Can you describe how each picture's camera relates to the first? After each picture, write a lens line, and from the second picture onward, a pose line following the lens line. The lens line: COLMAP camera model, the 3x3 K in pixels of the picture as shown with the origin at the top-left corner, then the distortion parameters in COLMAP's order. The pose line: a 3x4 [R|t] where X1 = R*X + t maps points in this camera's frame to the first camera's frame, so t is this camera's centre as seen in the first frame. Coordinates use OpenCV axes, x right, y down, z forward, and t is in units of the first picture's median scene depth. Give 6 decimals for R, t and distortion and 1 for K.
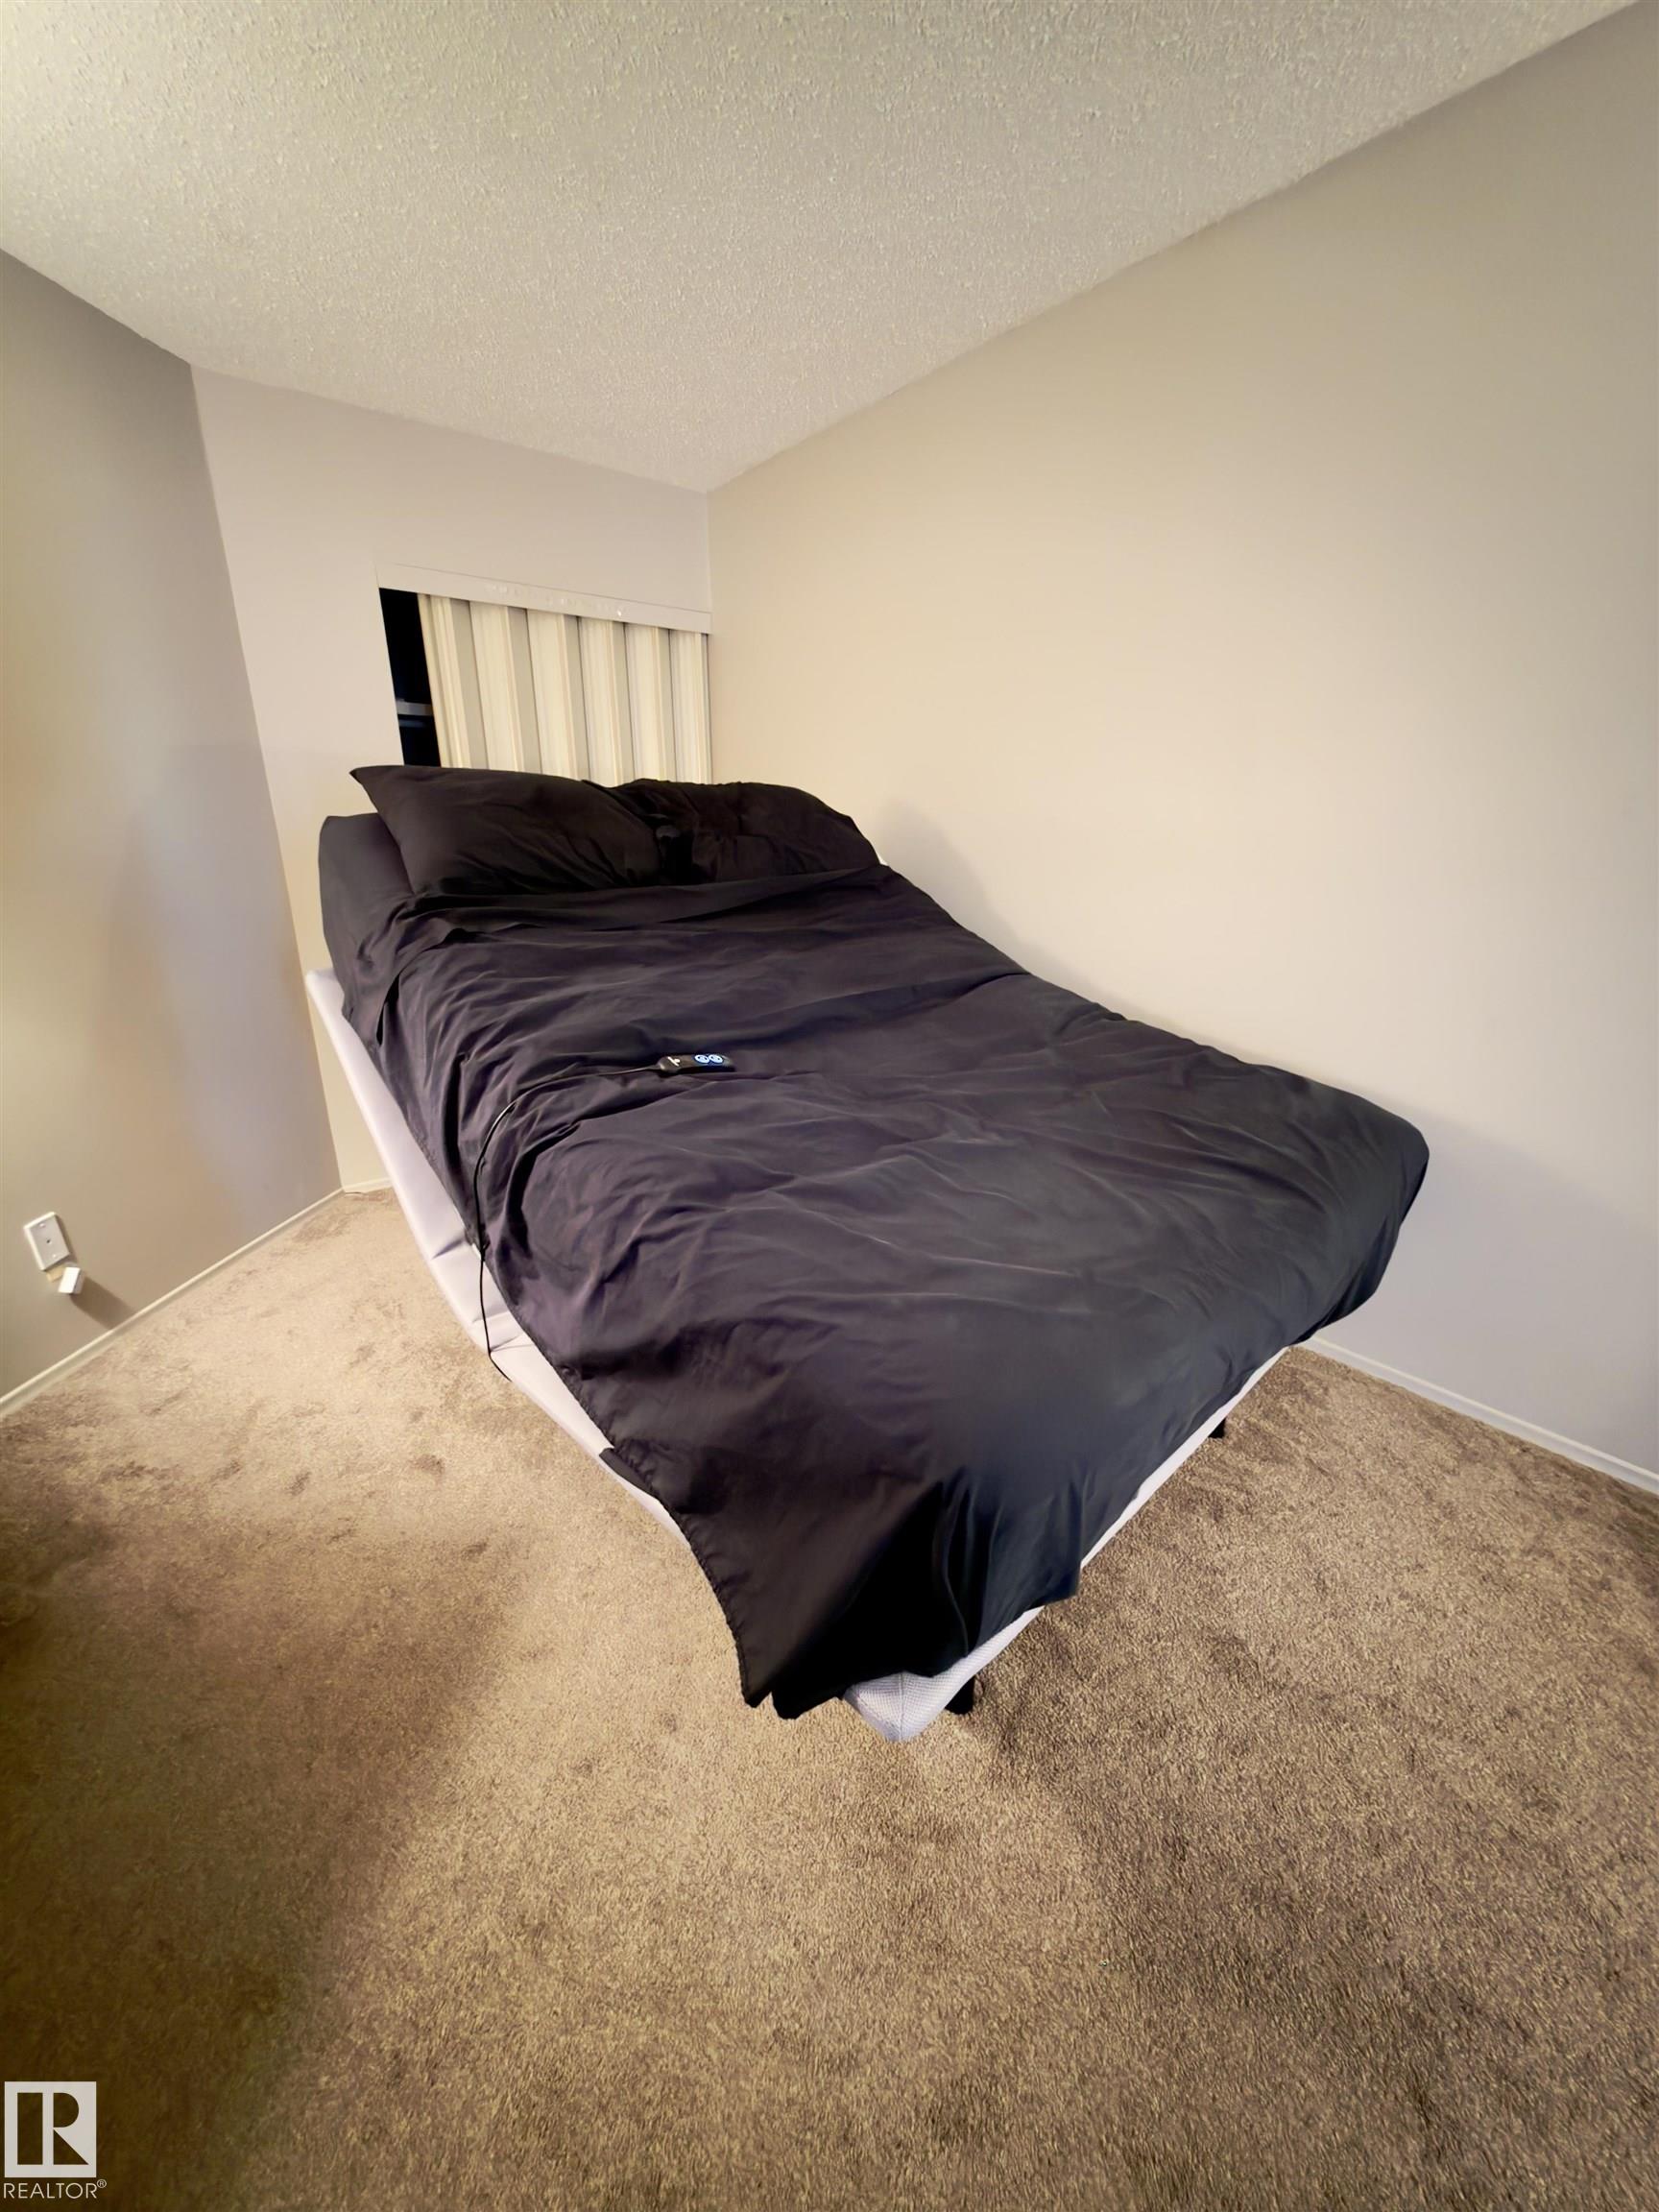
lens RADIAL K [[889.4, 0, 829.5], [0, 889.4, 1106.0], [0, 0, 1]] dist [-0.002324, 0.000709]
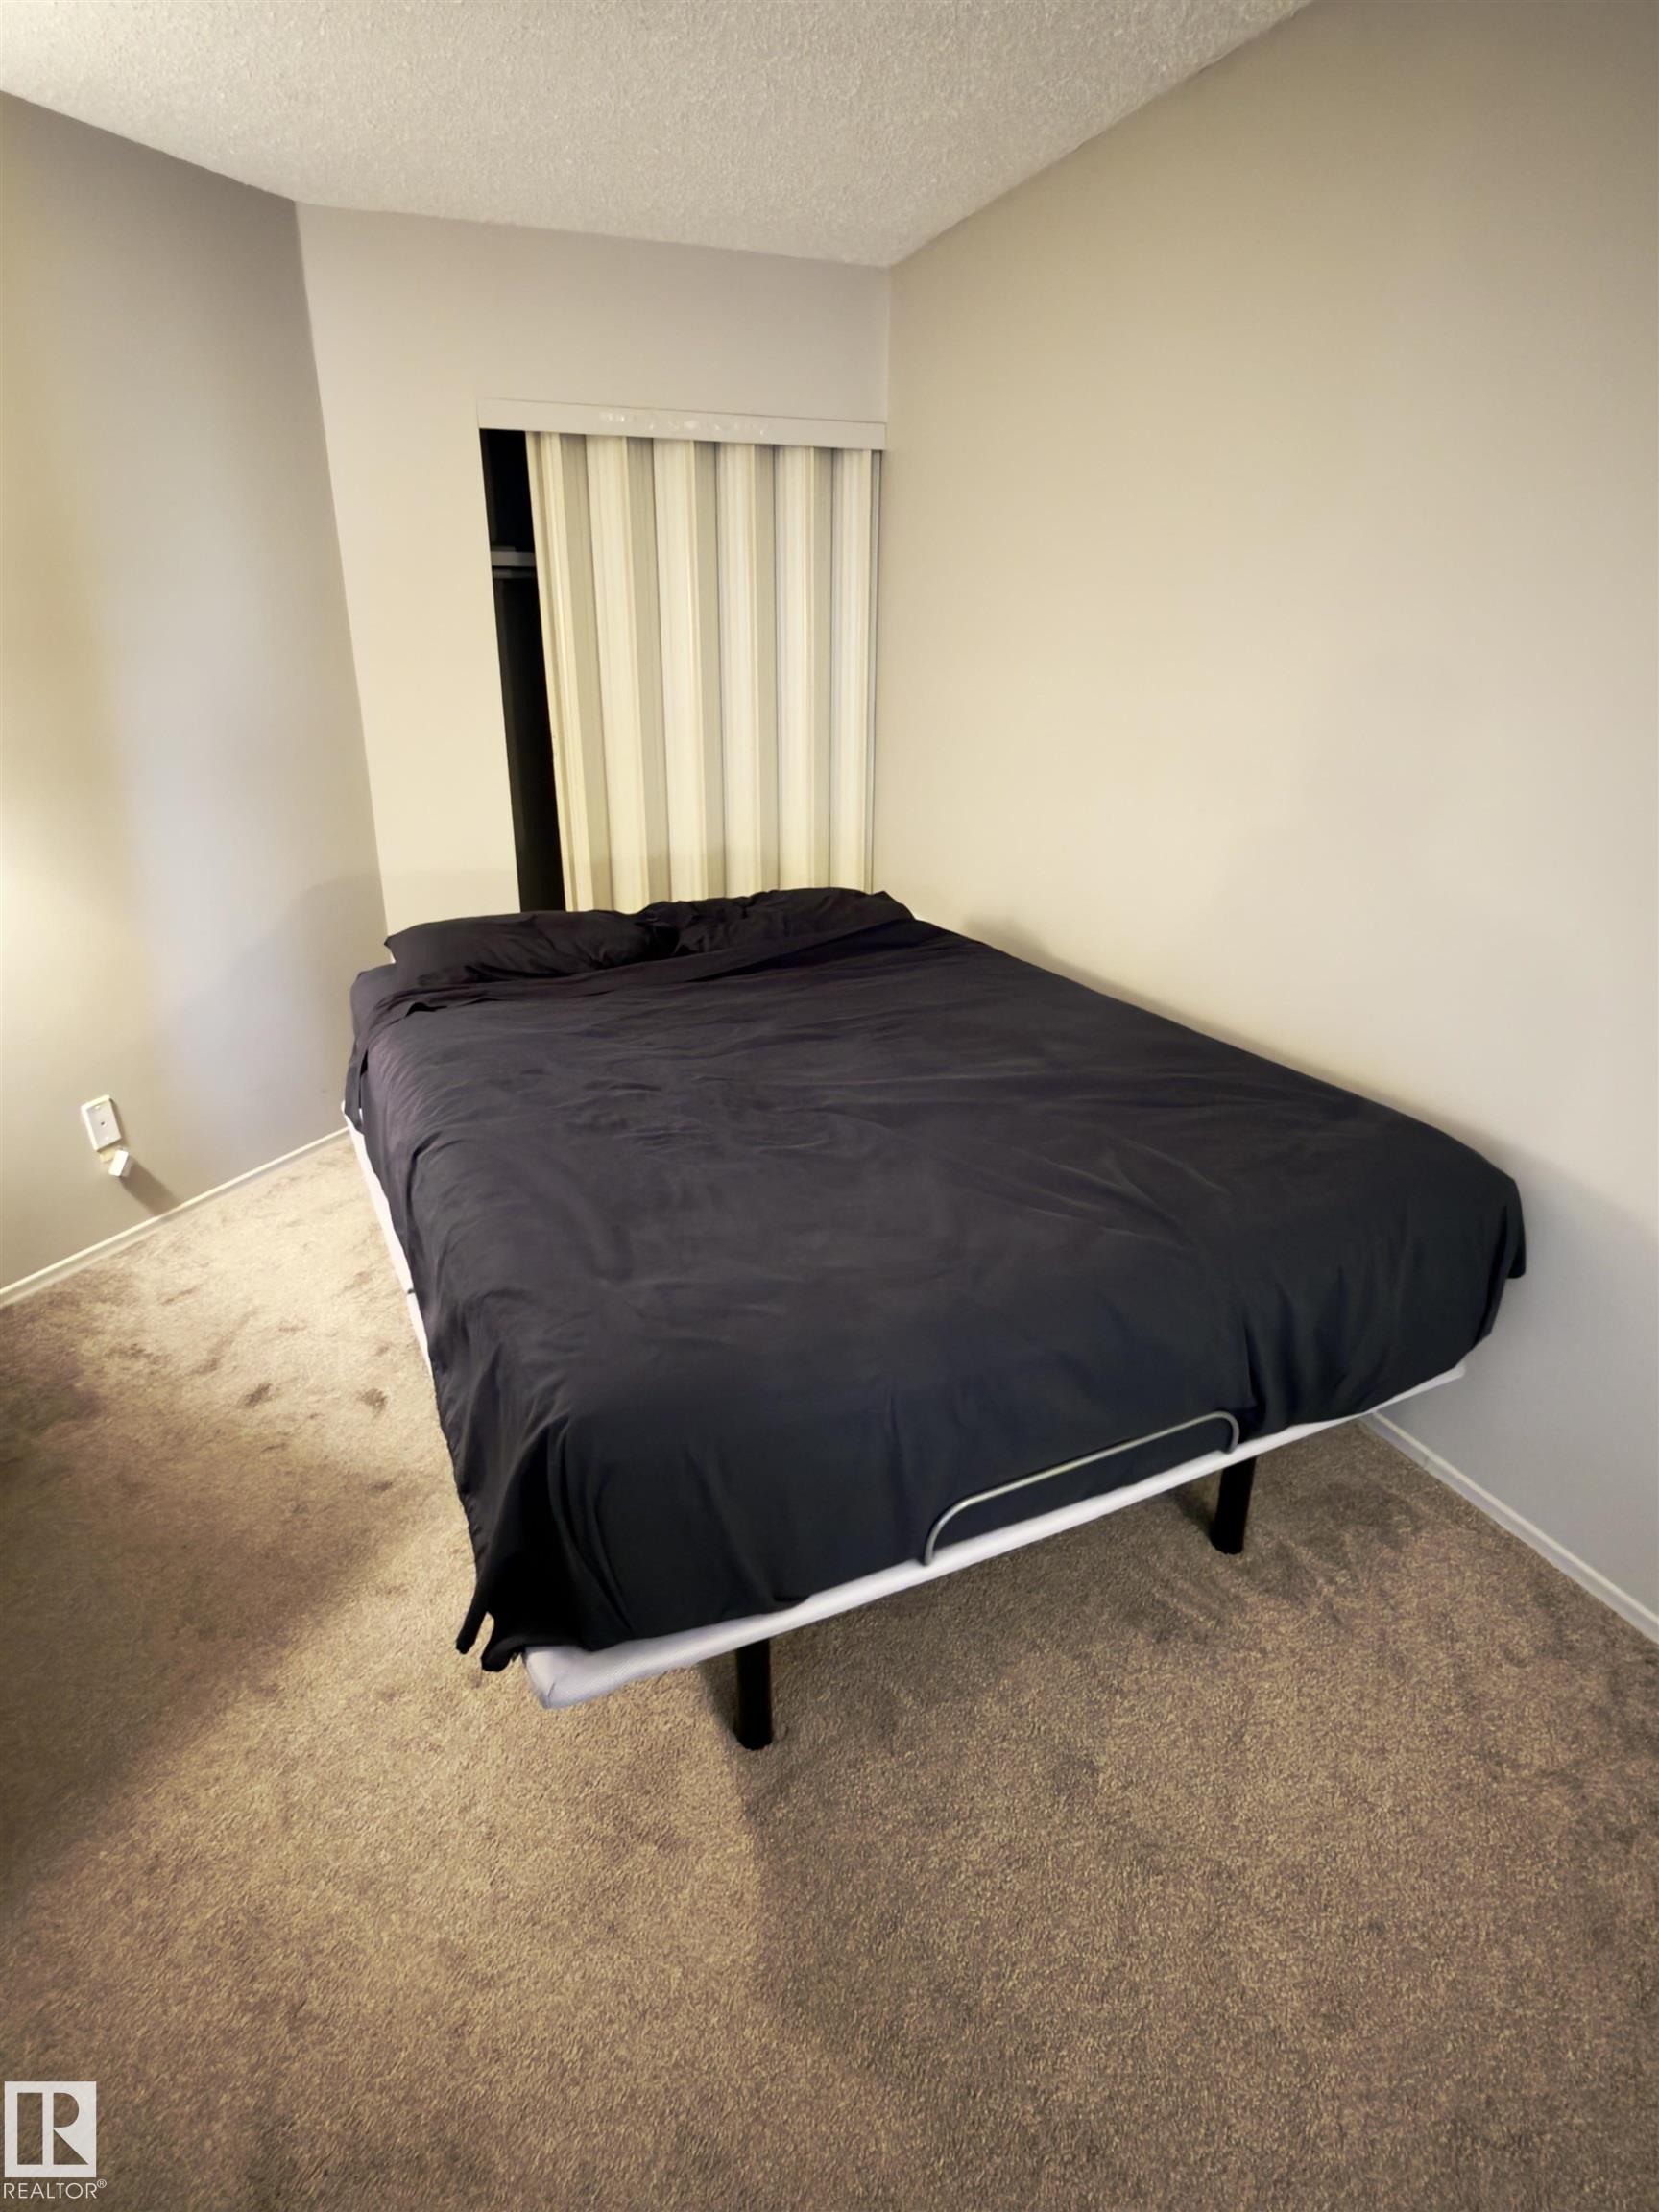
lens RADIAL K [[1227.5, 0, 829.5], [0, 1227.5, 1106.0], [0, 0, 1]] dist [0.000126, -0.000927]
pose [[0.952318, 0.120305, -0.280386, 0.416735], [-0.102556, 0.991728, 0.077191, -0.083466], [0.287353, -0.044755, 0.956779, -0.156532]]
